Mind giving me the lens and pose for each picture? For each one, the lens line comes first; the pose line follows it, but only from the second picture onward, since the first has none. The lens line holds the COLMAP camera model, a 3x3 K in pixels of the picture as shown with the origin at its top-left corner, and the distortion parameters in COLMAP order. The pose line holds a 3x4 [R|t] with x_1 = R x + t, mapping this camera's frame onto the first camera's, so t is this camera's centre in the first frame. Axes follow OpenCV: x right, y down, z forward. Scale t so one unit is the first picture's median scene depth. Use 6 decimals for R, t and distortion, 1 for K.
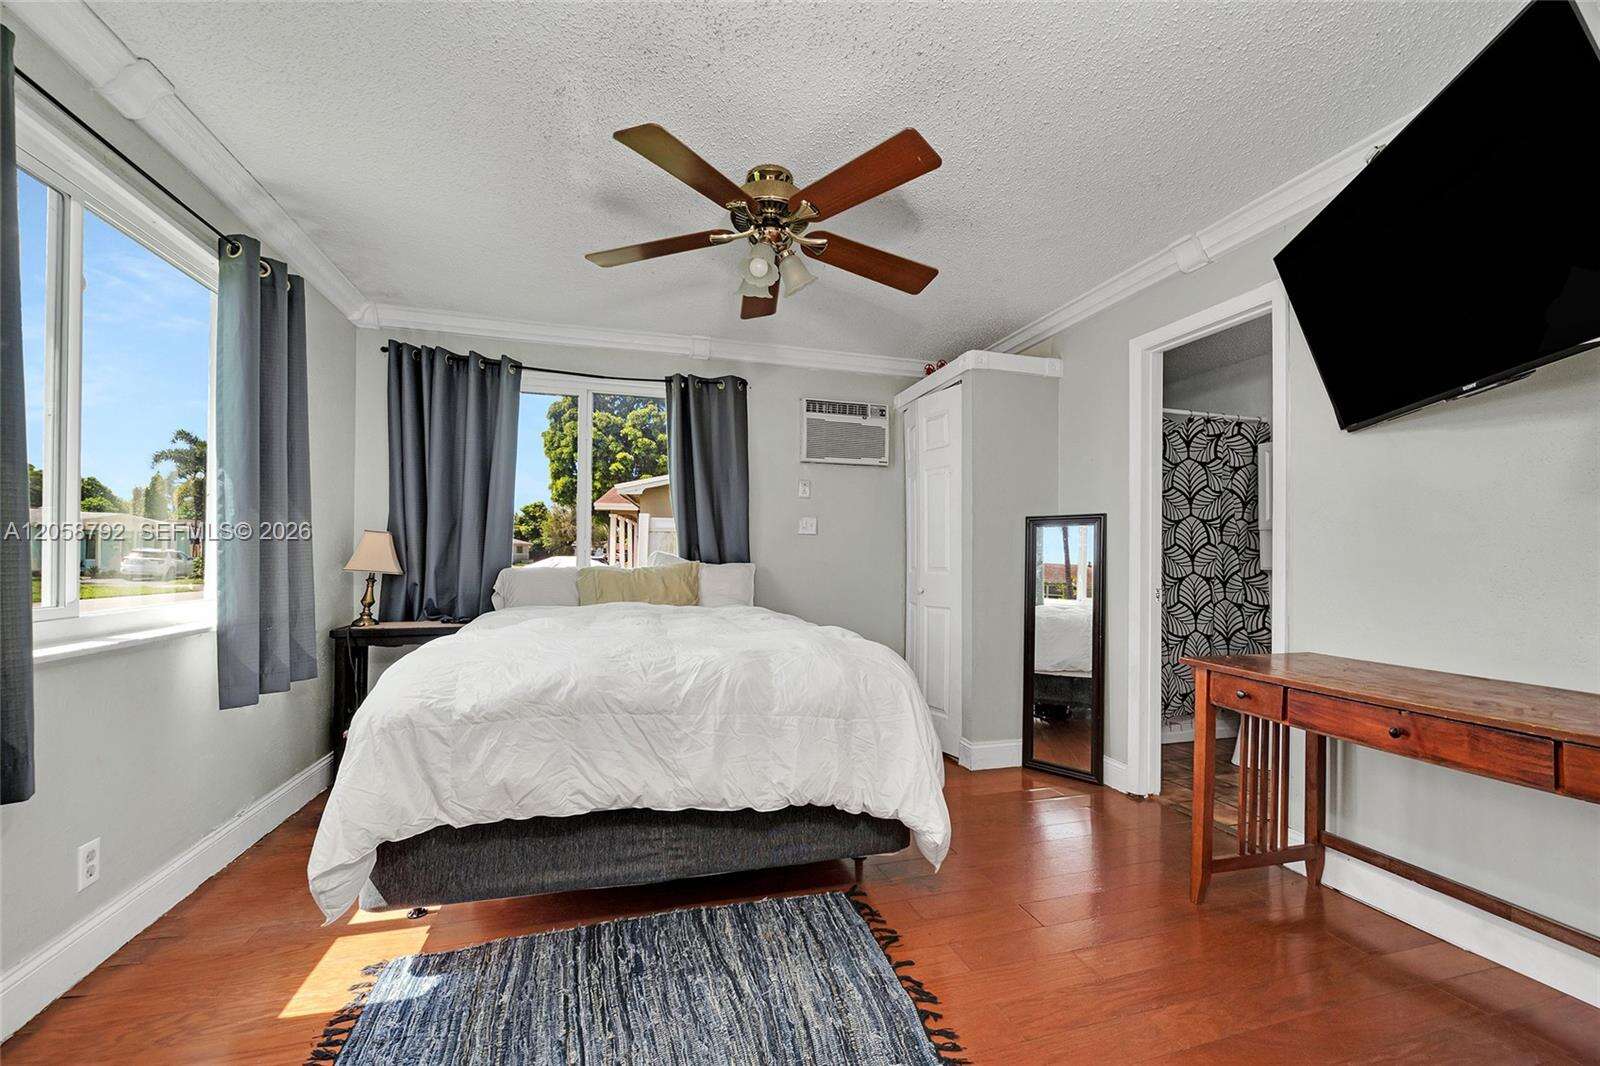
lens RADIAL K [[636.1, 0, 799.5], [0, 636.1, 550.6], [0, 0, 1]] dist [-0.010235, 0.000317]
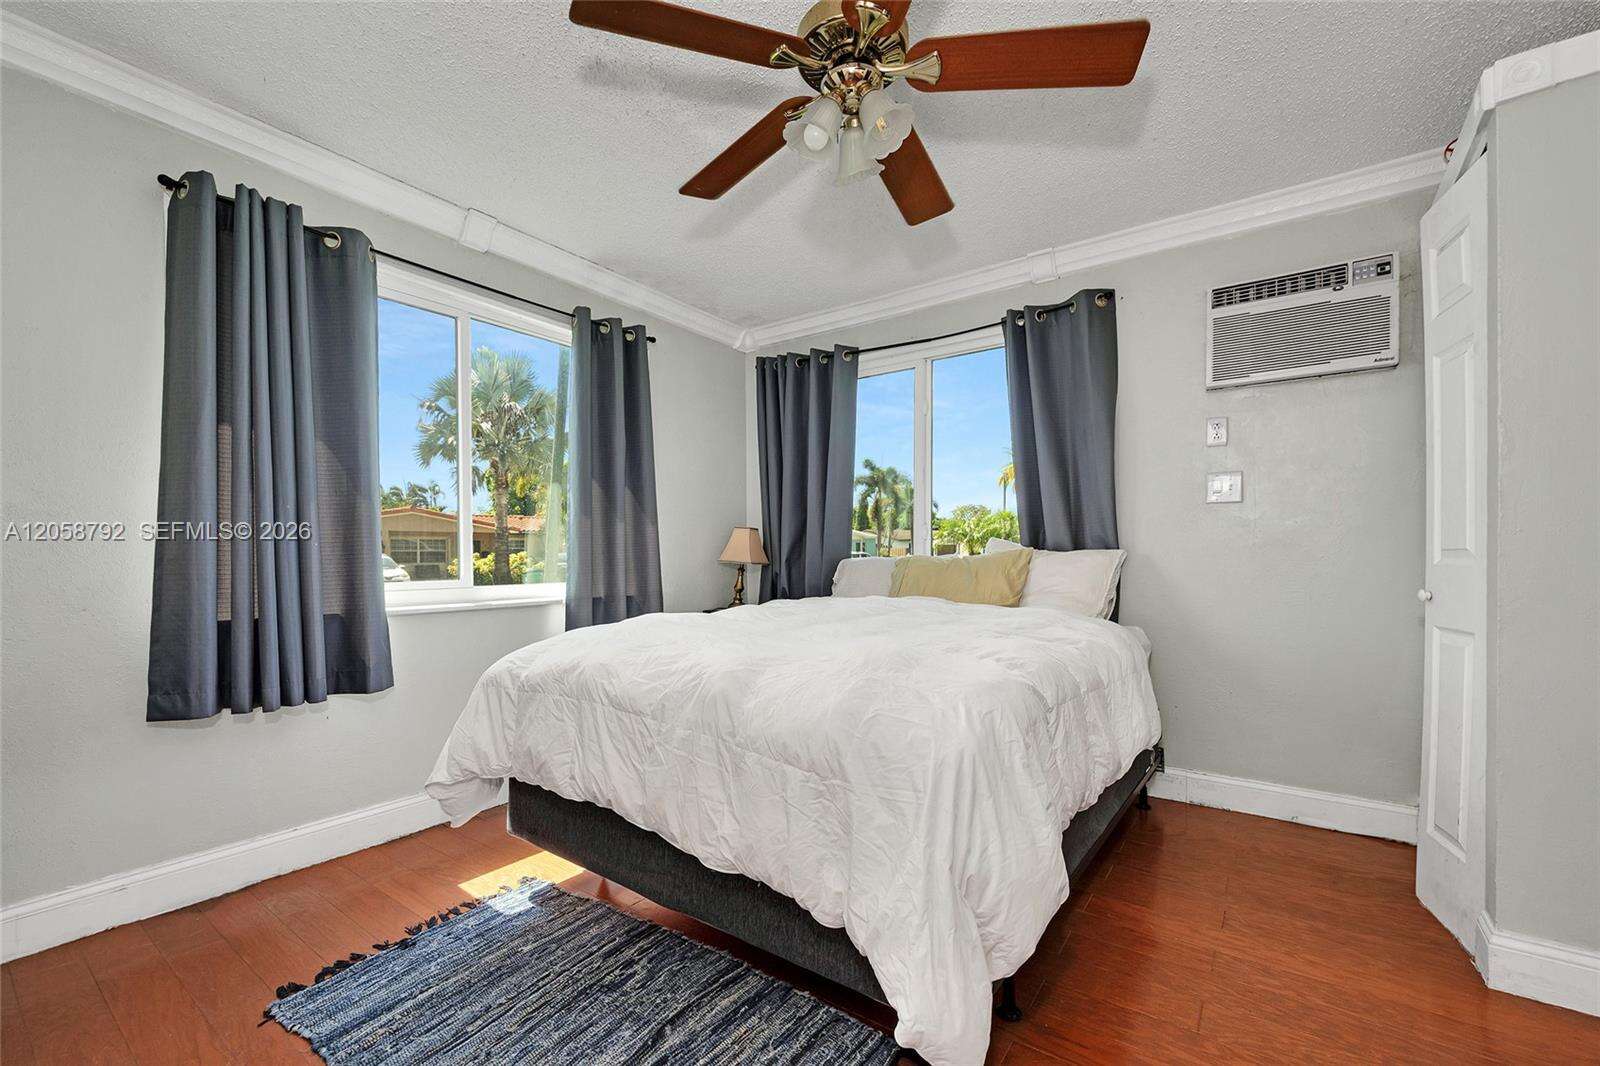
lens RADIAL K [[667.8, 0, 811.0], [0, 667.8, 565.3], [0, 0, 1]] dist [-0.002349, -0.000424]
pose [[0.618416, -0.000612, -0.785850, 0.325347], [0.020627, 0.999668, 0.015453, 0.020328], [0.785580, -0.025766, 0.618224, 0.307724]]
